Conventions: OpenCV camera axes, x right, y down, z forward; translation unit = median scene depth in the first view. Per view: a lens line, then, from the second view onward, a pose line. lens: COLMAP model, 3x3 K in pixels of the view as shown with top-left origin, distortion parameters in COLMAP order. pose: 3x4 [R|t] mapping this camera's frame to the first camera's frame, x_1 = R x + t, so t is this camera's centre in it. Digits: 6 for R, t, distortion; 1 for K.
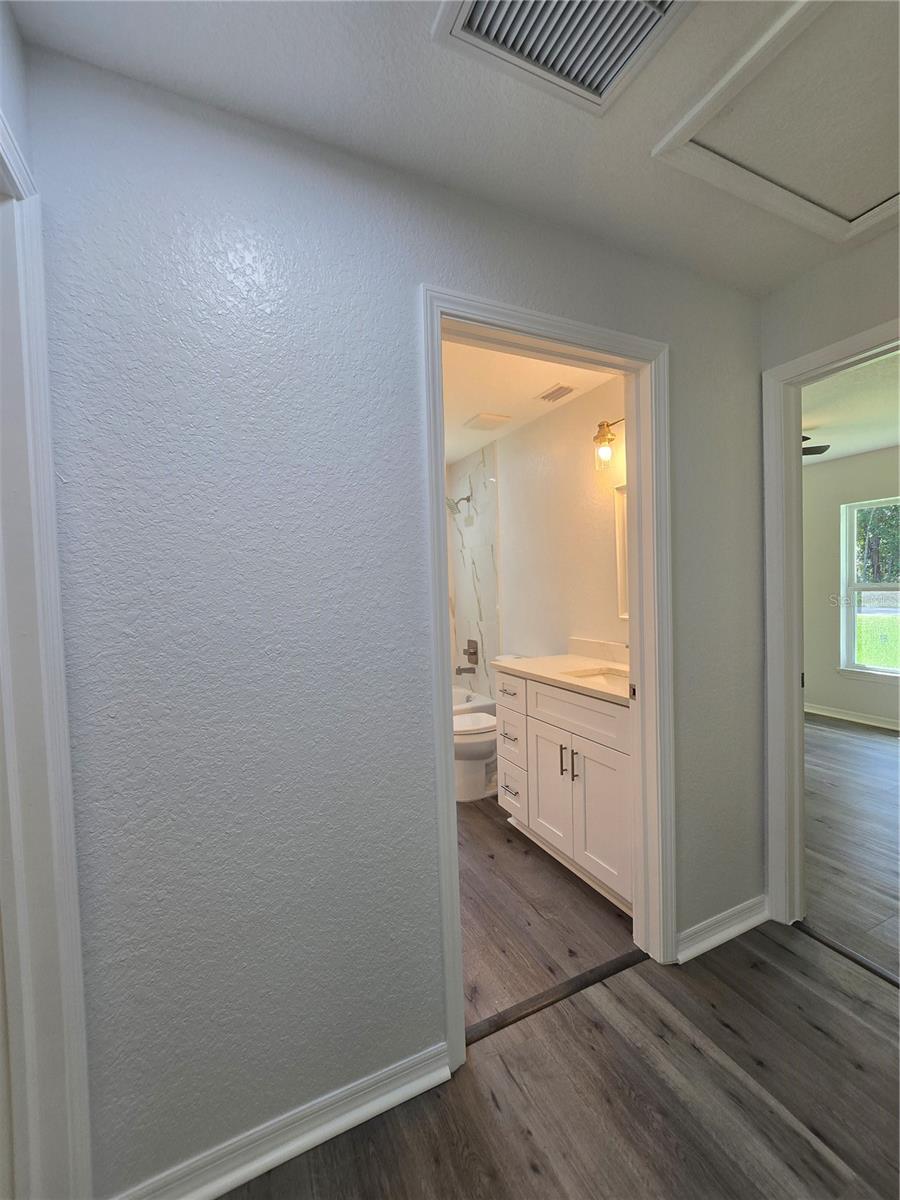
lens RADIAL K [[494.0, 0, 443.1], [0, 494.0, 601.5], [0, 0, 1]] dist [-0.007015, 0.002175]
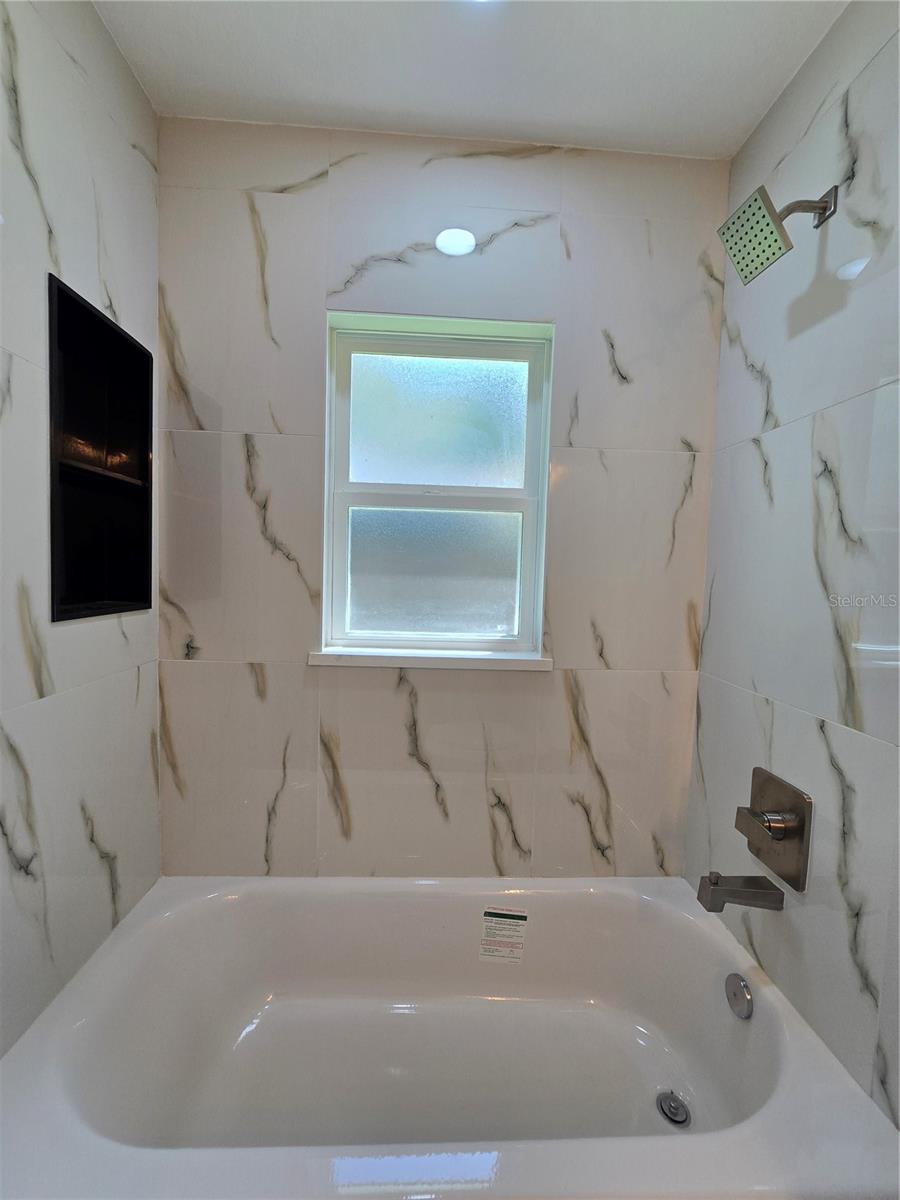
lens RADIAL K [[494.0, 0, 450.7], [0, 494.0, 602.6], [0, 0, 1]] dist [-0.007015, 0.002175]
pose [[0.928817, 0.086254, -0.360360, -0.016460], [-0.073205, 0.996076, 0.049731, -0.014286], [0.363235, -0.019811, 0.931487, 0.735328]]
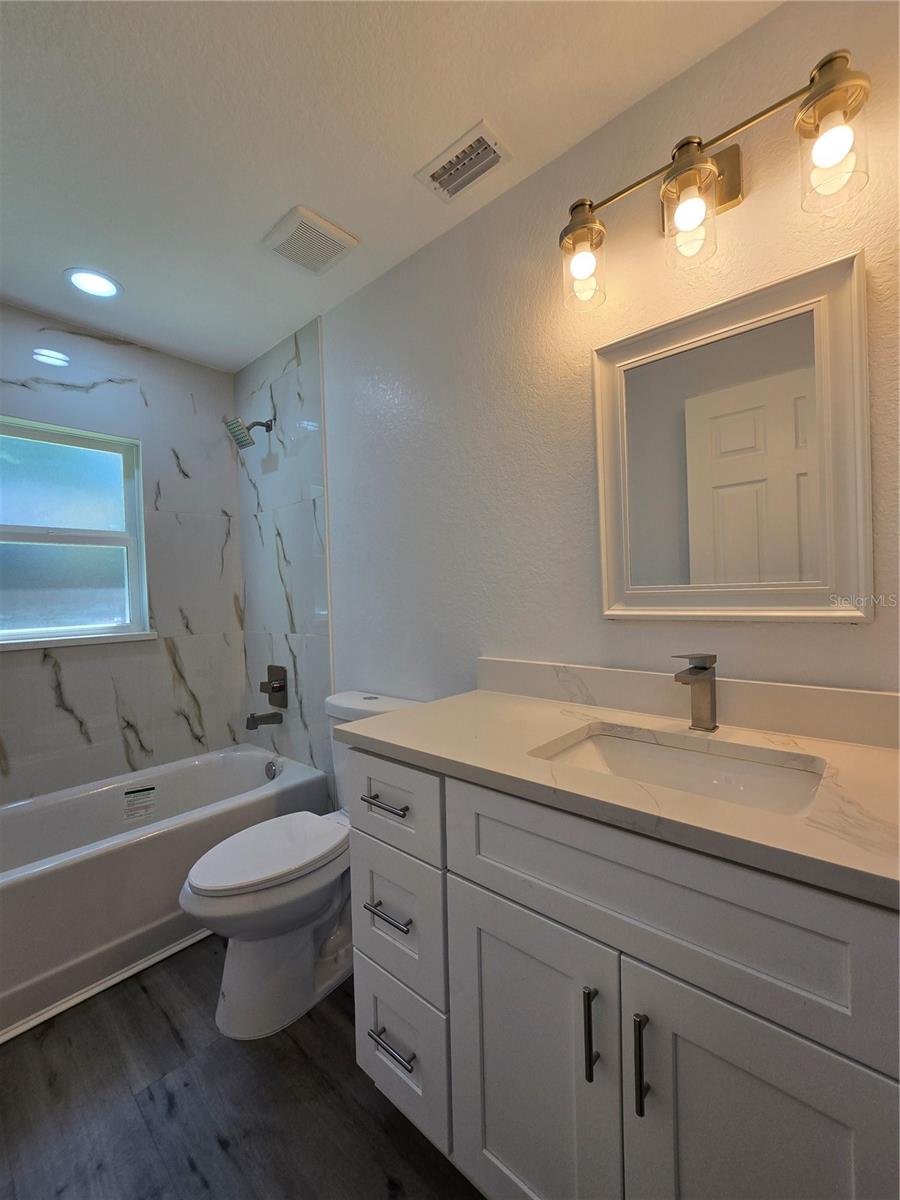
lens RADIAL K [[494.0, 0, 451.0], [0, 494.0, 599.8], [0, 0, 1]] dist [-0.007015, 0.002175]
pose [[0.913911, -0.002050, 0.405909, 0.011218], [0.013746, 0.999570, -0.025899, 0.018422], [-0.405681, 0.029249, 0.913547, 0.396993]]
